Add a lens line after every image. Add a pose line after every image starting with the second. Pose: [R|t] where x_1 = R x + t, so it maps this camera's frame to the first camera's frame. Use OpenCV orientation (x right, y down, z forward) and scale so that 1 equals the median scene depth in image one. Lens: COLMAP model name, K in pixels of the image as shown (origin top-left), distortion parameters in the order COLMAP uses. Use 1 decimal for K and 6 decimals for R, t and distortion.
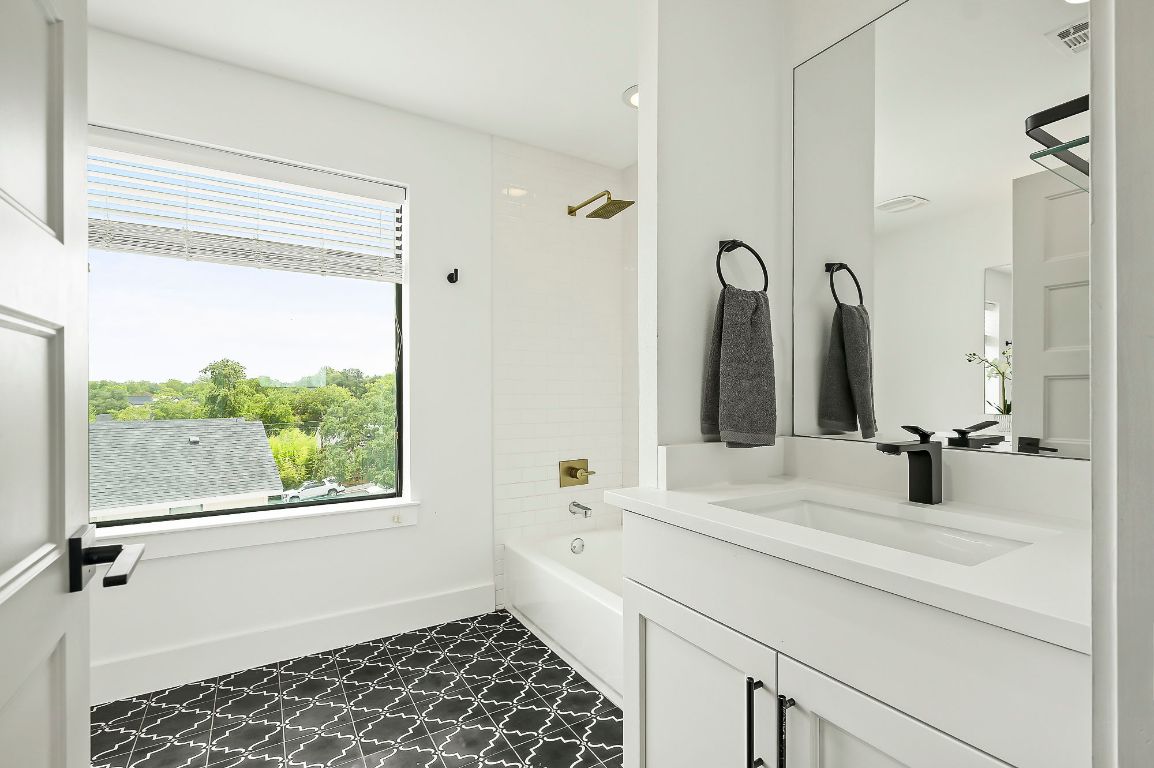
lens RADIAL K [[514.5, 0, 577.1], [0, 514.5, 393.9], [0, 0, 1]] dist [-0.001051, -0.000043]
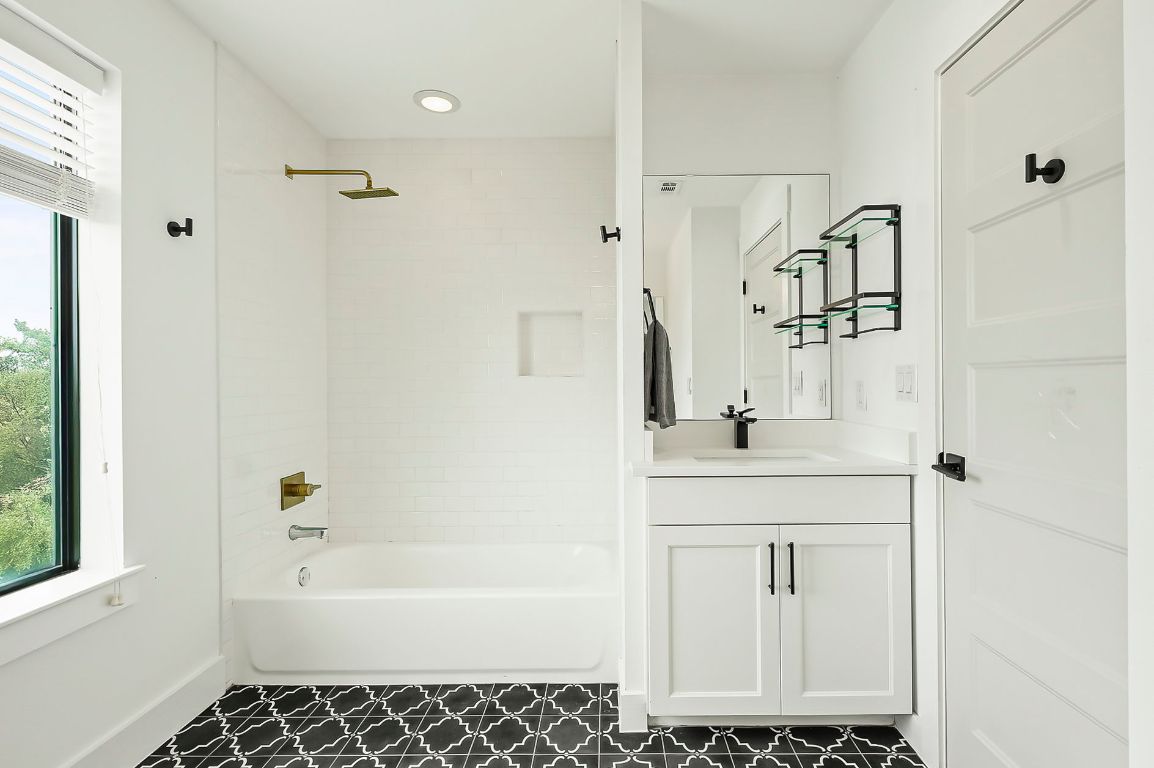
lens RADIAL K [[537.0, 0, 577.0], [0, 537.0, 384.0], [0, 0, 1]] dist [0.000972, 0.000099]
pose [[0.551072, 0.003946, 0.834449, -0.525034], [0.006737, 0.999935, -0.009178, -0.007159], [-0.834431, 0.010680, 0.551009, 0.155036]]
